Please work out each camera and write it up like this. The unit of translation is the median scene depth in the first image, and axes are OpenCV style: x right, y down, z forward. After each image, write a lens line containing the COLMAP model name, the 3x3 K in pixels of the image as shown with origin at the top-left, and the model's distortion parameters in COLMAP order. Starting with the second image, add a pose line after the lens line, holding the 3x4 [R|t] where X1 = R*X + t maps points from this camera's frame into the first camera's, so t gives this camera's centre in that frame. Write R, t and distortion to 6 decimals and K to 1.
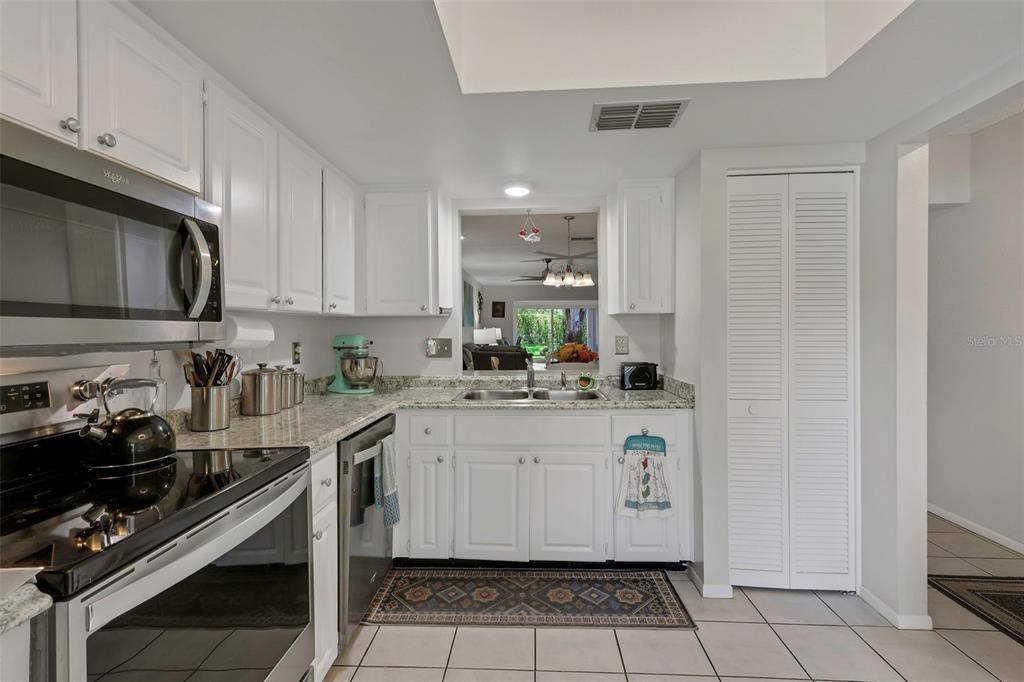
lens RADIAL K [[479.7, 0, 512.8], [0, 479.7, 330.9], [0, 0, 1]] dist [0.021959, -0.002794]
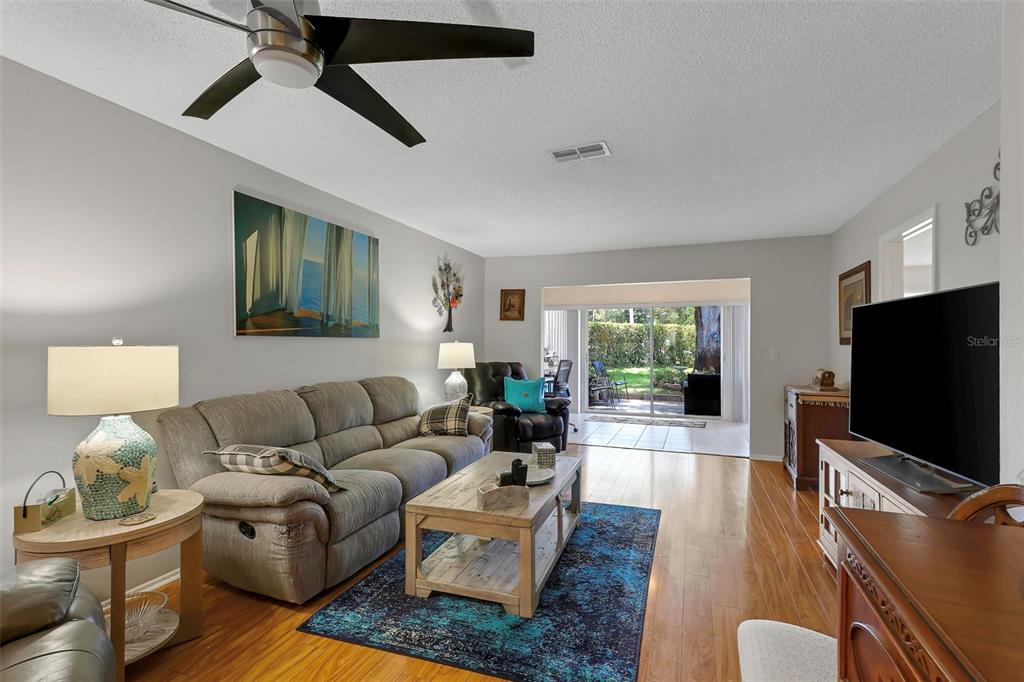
lens RADIAL K [[479.7, 0, 506.7], [0, 479.7, 341.8], [0, 0, 1]] dist [0.021959, -0.002794]
pose [[0.949622, 0.006509, -0.313329, 0.695965], [-0.008500, 0.999951, -0.004988, -0.018262], [0.313281, 0.007400, 0.949632, 3.014756]]
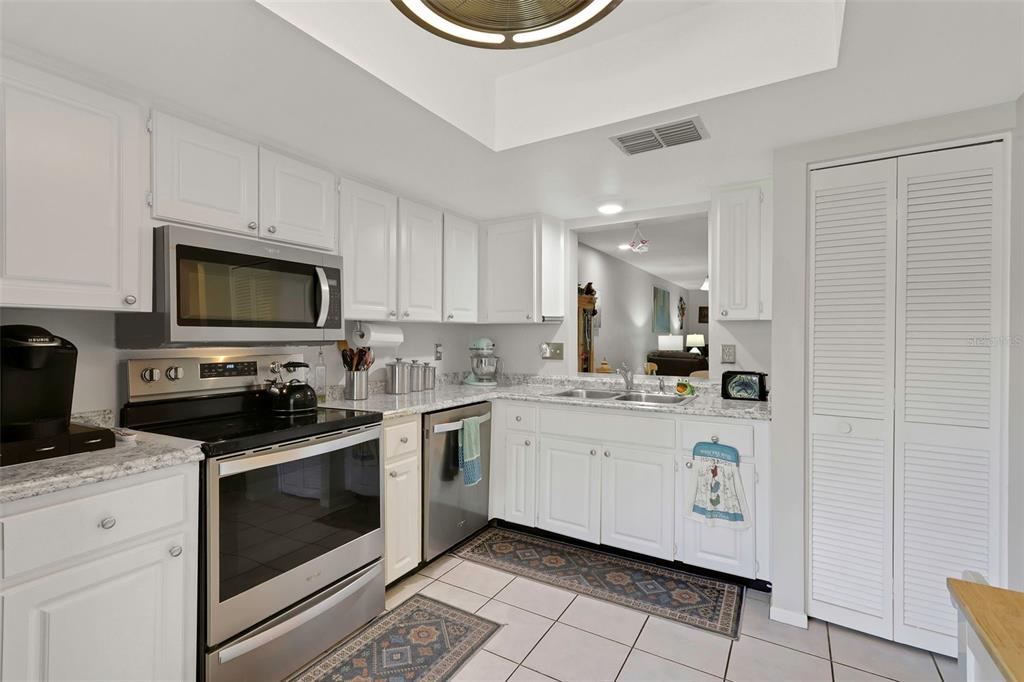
lens RADIAL K [[479.7, 0, 502.7], [0, 479.7, 338.0], [0, 0, 1]] dist [0.021959, -0.002794]
pose [[0.882197, 0.012253, -0.470721, 0.354073], [-0.010328, 0.999924, 0.006673, -0.002632], [0.470767, -0.001025, 0.882257, -0.084919]]
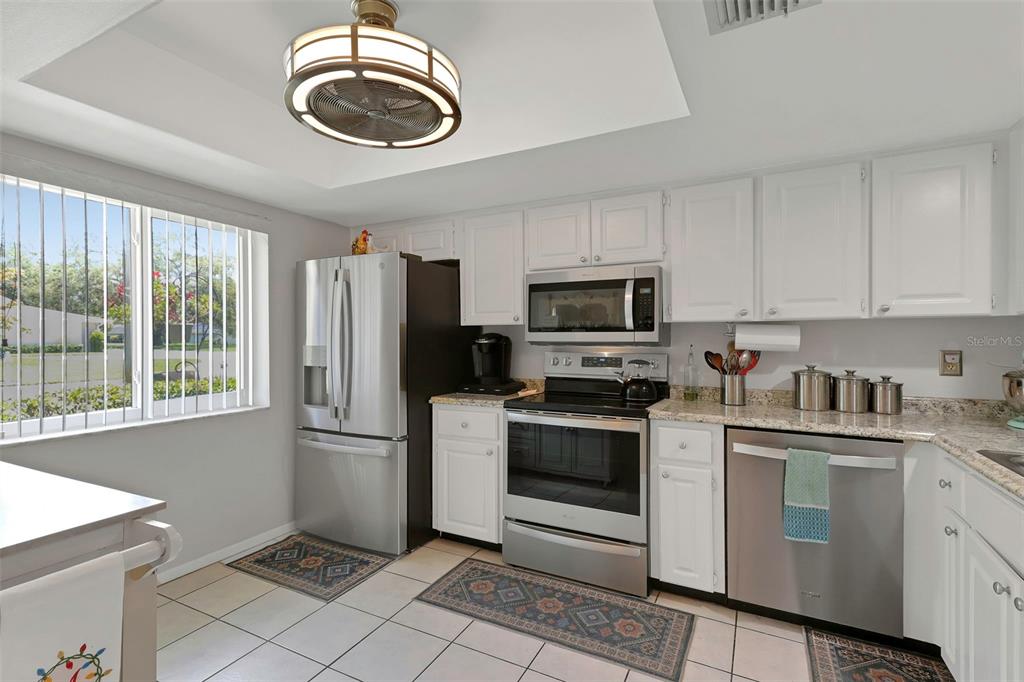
lens RADIAL K [[479.7, 0, 504.9], [0, 479.7, 336.4], [0, 0, 1]] dist [0.021959, -0.002794]
pose [[-0.466443, 0.006681, -0.884526, 0.717715], [0.001671, 0.999976, 0.006672, -0.007406], [0.884550, 0.001635, -0.466443, 0.773164]]
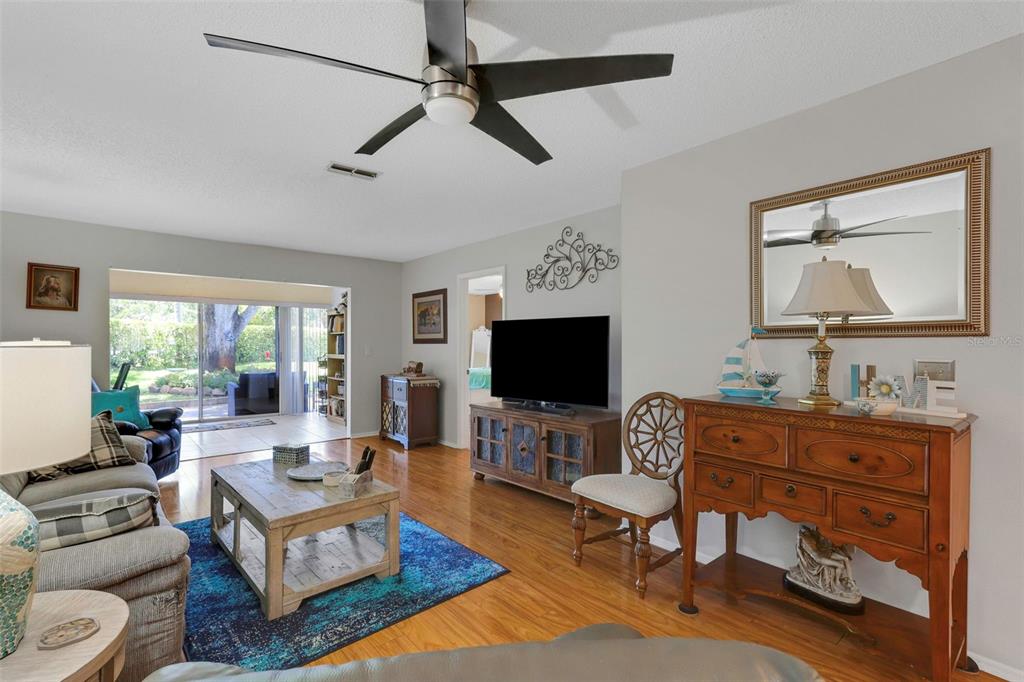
lens RADIAL K [[479.7, 0, 512.0], [0, 479.7, 342.8], [0, 0, 1]] dist [0.021959, -0.002794]
pose [[0.724551, 0.007861, 0.689176, -0.171918], [-0.003410, 0.999964, -0.007822, -0.012402], [-0.689212, 0.003317, 0.724552, 2.924919]]
